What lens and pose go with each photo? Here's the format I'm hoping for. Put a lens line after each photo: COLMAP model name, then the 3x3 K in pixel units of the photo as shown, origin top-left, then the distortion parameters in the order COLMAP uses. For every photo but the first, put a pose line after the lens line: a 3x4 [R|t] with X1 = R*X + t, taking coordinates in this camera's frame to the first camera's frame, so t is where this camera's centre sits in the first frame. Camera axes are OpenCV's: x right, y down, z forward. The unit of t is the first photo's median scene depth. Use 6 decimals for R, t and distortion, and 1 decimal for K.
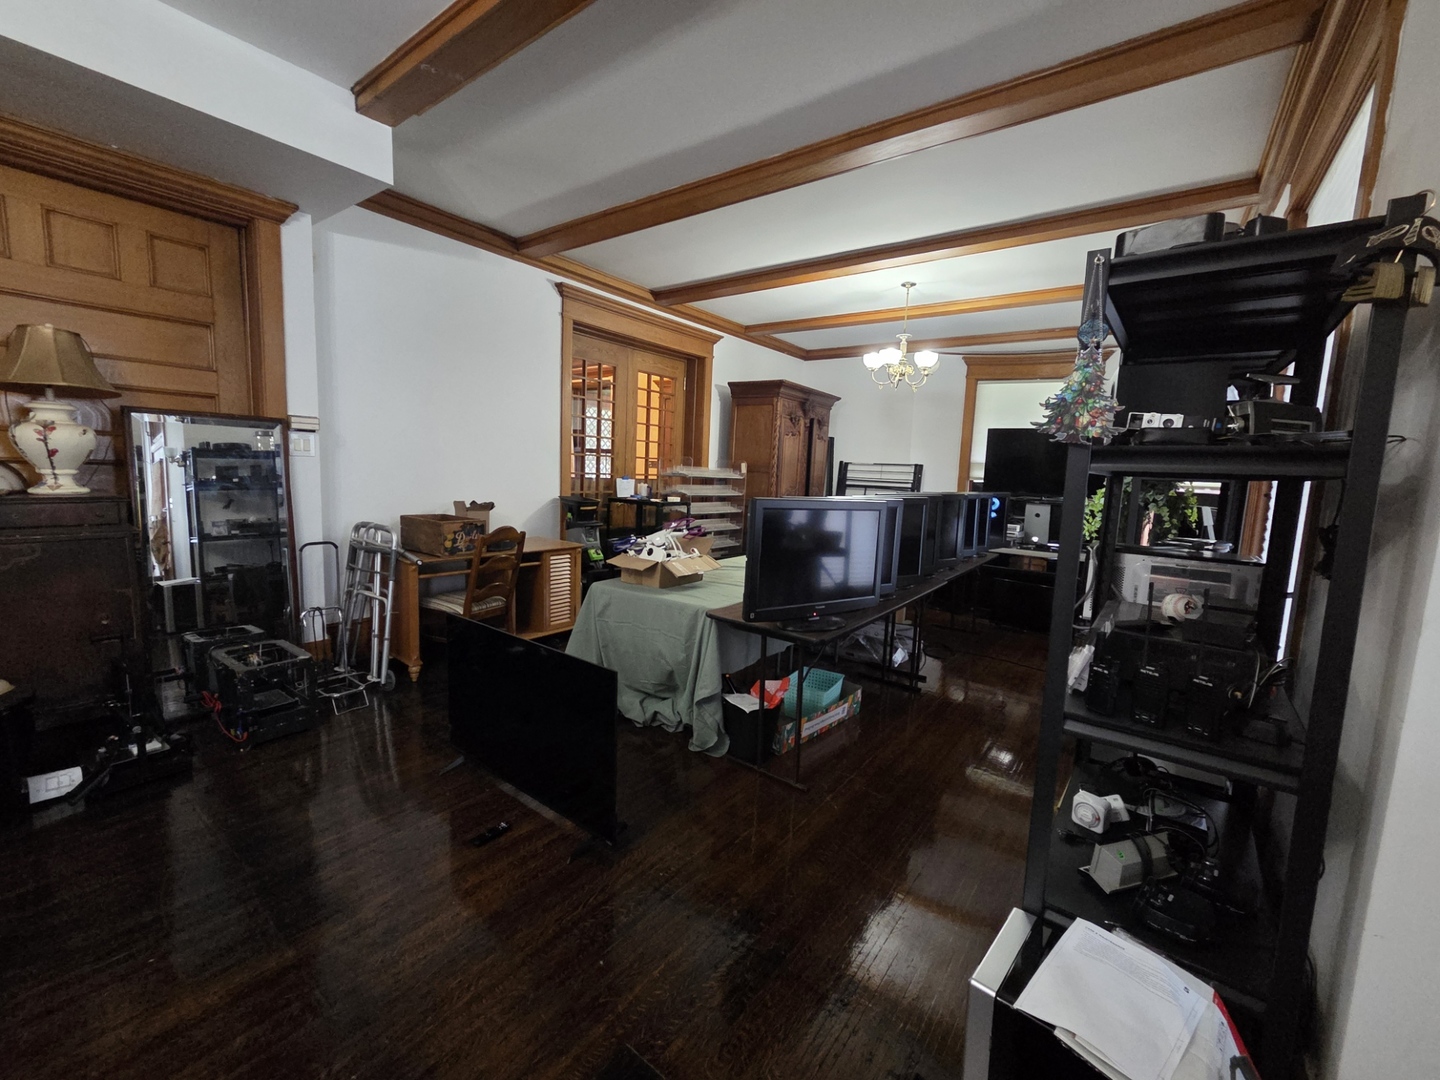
lens RADIAL K [[588.1, 0, 717.7], [0, 588.1, 537.1], [0, 0, 1]] dist [-0.003065, -0.000534]
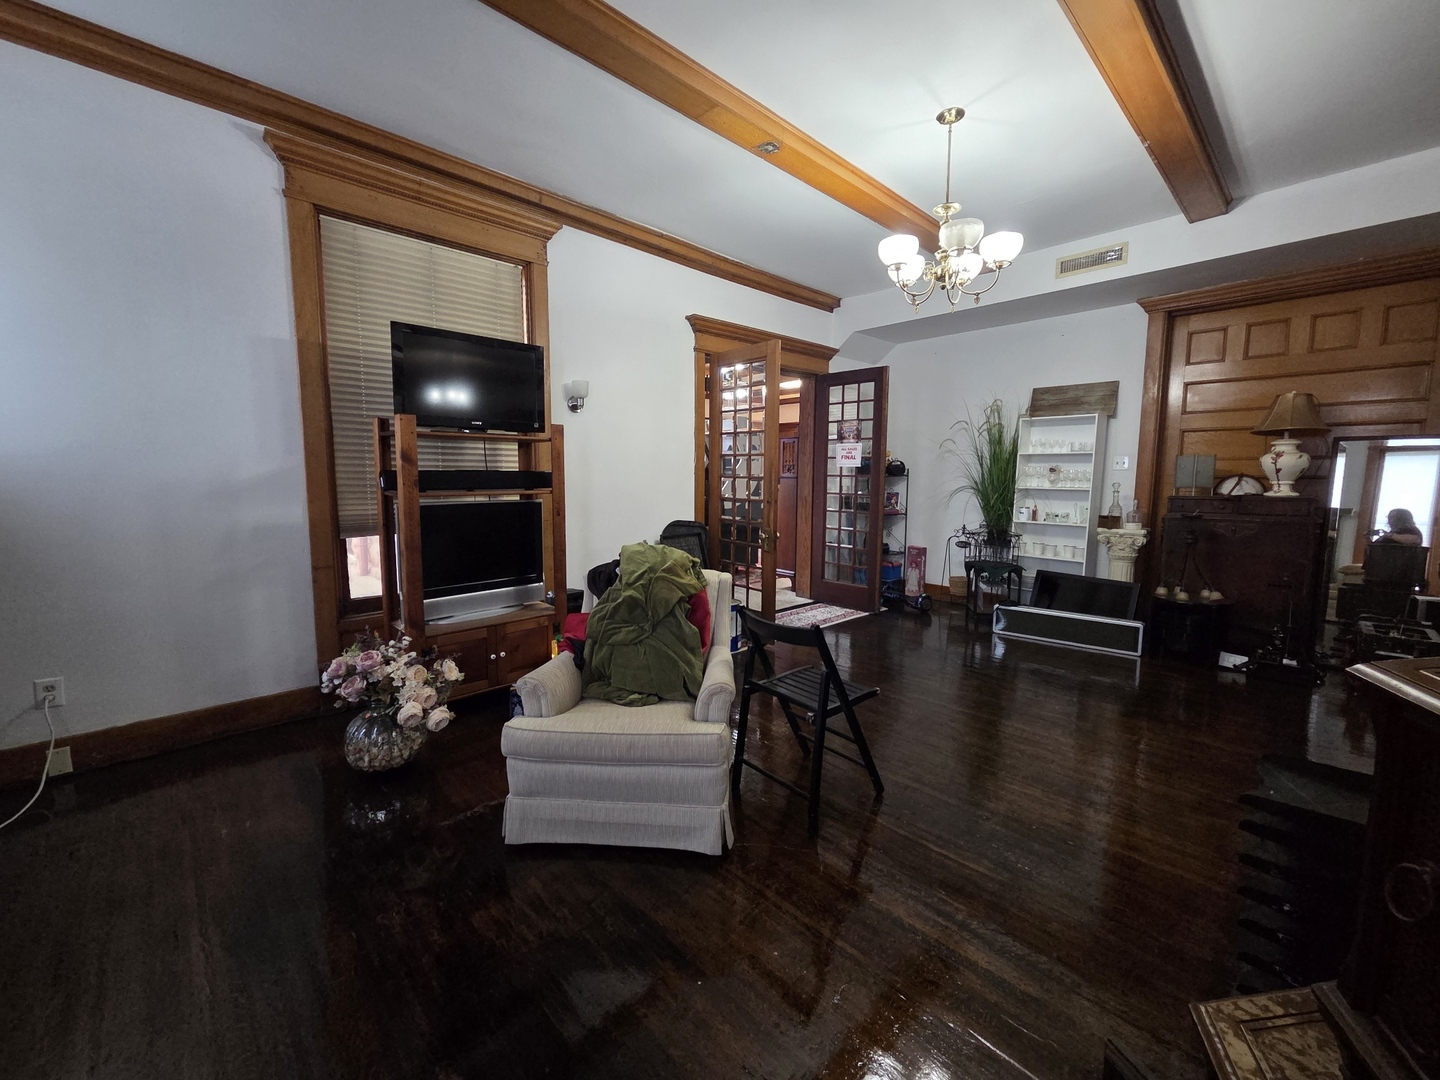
lens RADIAL K [[588.1, 0, 723.7], [0, 588.1, 539.2], [0, 0, 1]] dist [-0.003065, -0.000534]
pose [[-0.149569, 0.068083, -0.986405, 0.707397], [-0.126346, 0.988132, 0.087360, 0.095757], [0.980646, 0.137694, -0.139192, -0.259519]]
